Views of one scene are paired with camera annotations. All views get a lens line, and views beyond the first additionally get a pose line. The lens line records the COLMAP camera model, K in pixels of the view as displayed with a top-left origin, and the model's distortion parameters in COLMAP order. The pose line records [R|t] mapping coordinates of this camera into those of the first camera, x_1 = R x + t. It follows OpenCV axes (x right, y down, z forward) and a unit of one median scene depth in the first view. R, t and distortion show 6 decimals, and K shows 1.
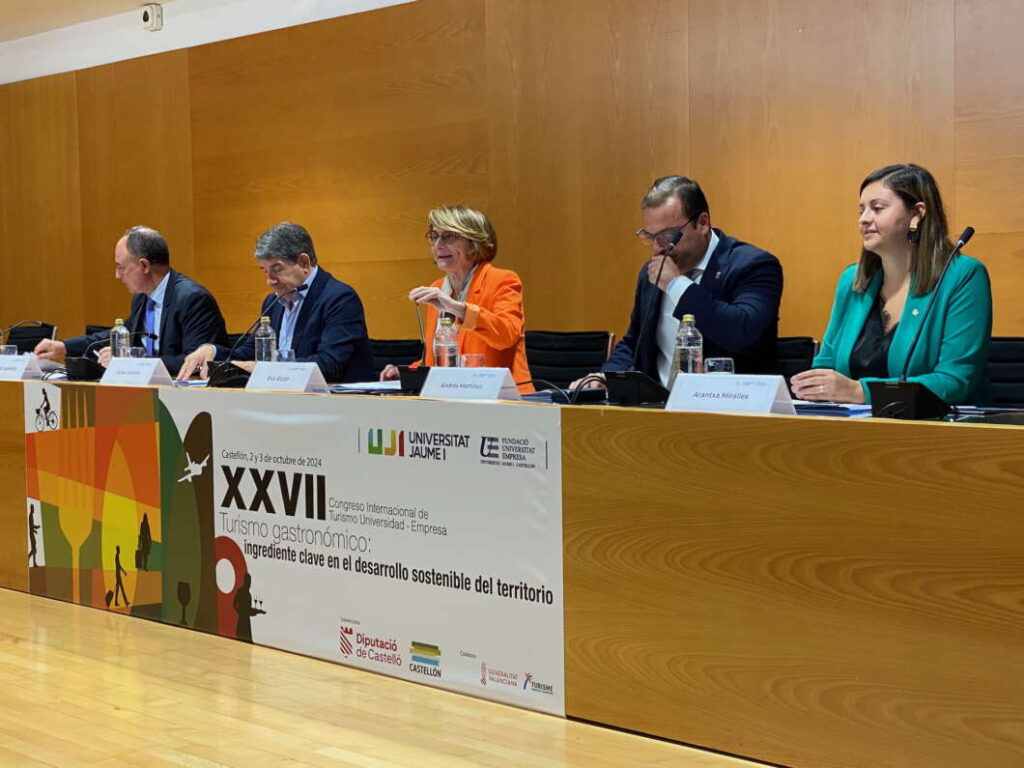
lens RADIAL K [[1699.2, 0, 512.0], [0, 1699.2, 384.0], [0, 0, 1]] dist [0.129700, 0.100981]
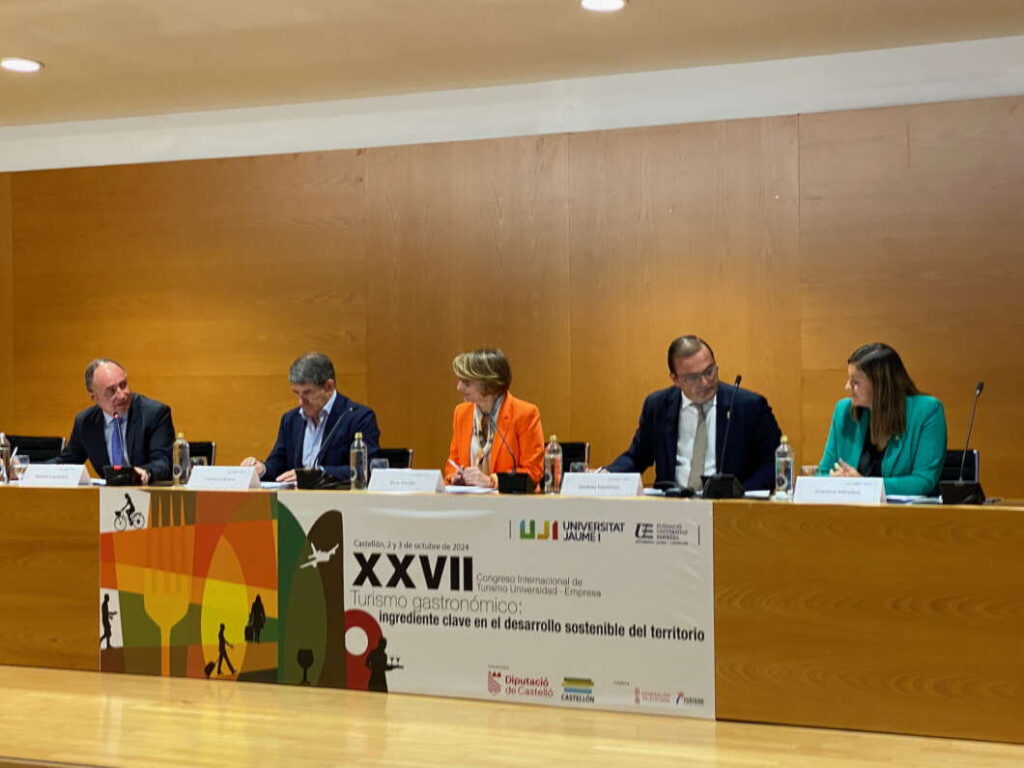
lens RADIAL K [[1835.1, 0, 512.0], [0, 1835.1, 384.0], [0, 0, 1]] dist [0.133956, 0.189041]
pose [[0.940226, 0.008115, 0.340456, -0.529637], [0.009611, 0.998686, -0.050346, -0.007193], [-0.340417, 0.050608, 0.938912, -0.325209]]
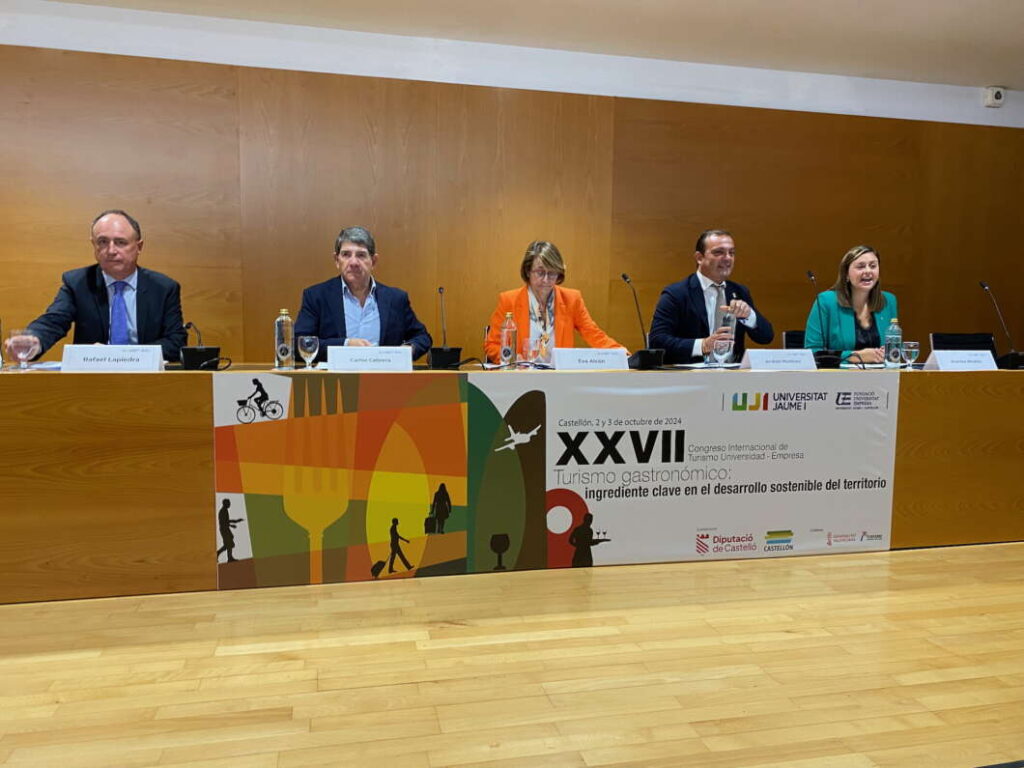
lens RADIAL K [[769.5, 0, 512.0], [0, 769.5, 384.0], [0, 0, 1]] dist [0.119779, -0.282887]
pose [[0.506456, -0.056022, 0.860444, -0.674938], [0.017402, 0.998348, 0.054758, -0.018866], [-0.862090, -0.012759, 0.506595, 0.753839]]
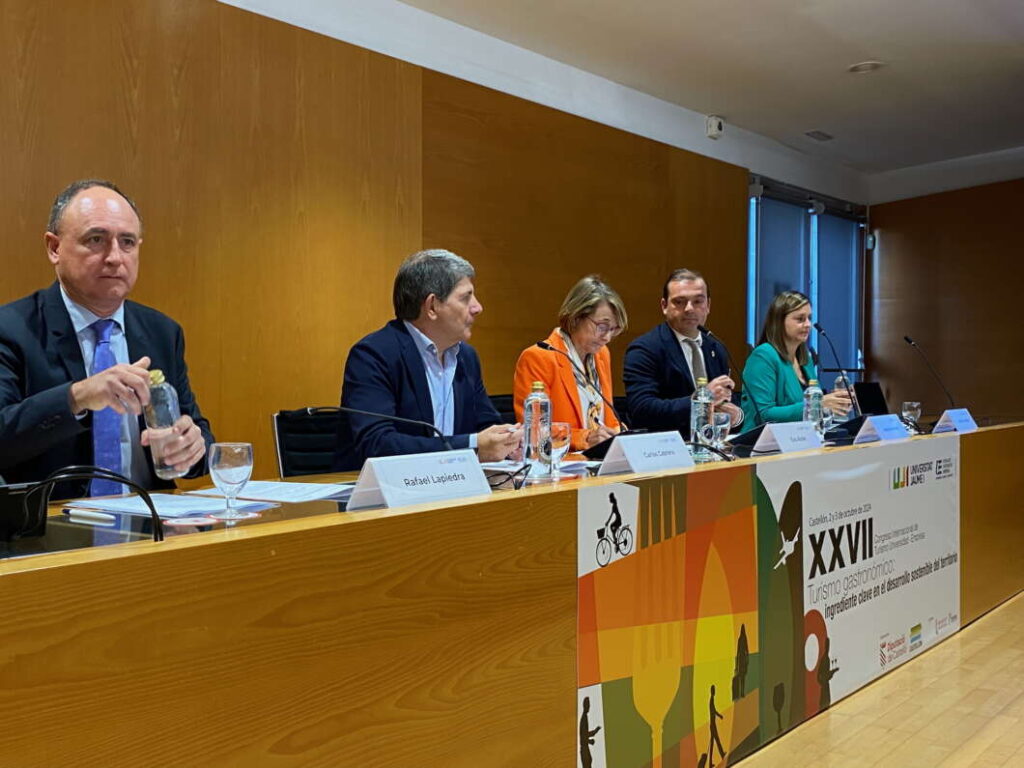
lens RADIAL K [[1173.6, 0, 512.0], [0, 1173.6, 384.0], [0, 0, 1]] dist [0.164140, -0.504060]
pose [[-0.177823, 0.003009, 0.984058, -0.792830], [0.046502, 0.998904, 0.005349, -0.047034], [-0.982963, 0.046712, -0.177768, 1.287835]]
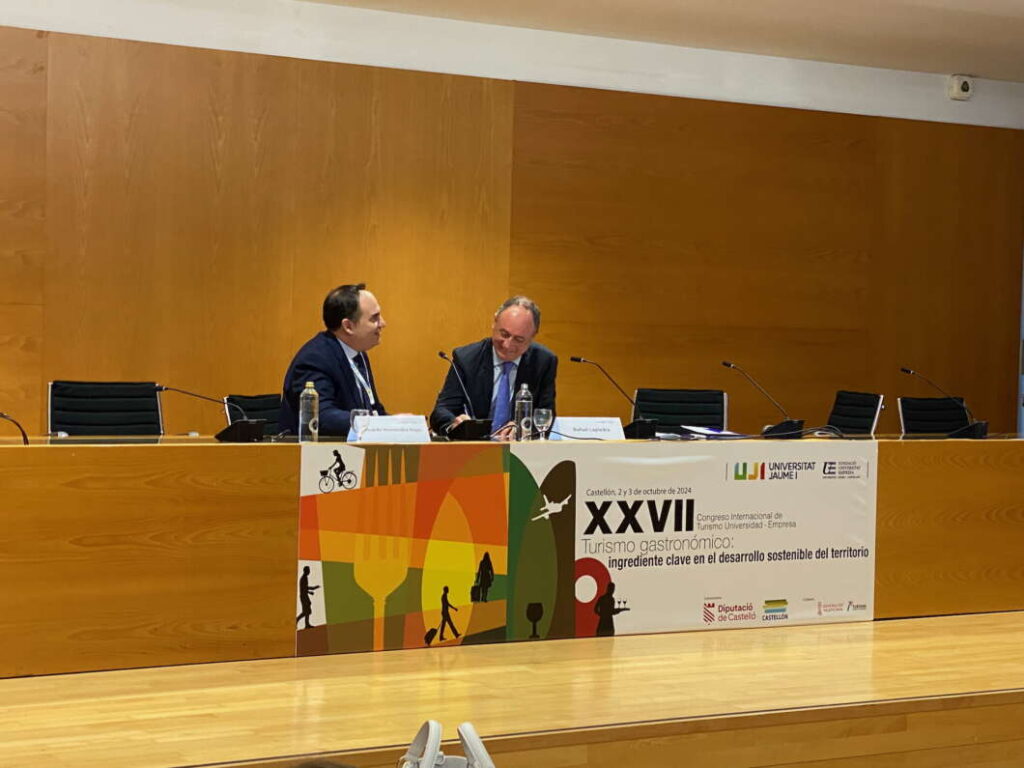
lens RADIAL K [[2025.7, 0, 512.0], [0, 2025.7, 384.0], [0, 0, 1]] dist [0.103957, 0.293536]
pose [[0.210381, -0.008564, 0.977582, -1.669321], [0.012573, 0.999903, 0.006054, -0.049982], [-0.977539, 0.011018, 0.210468, 0.744599]]
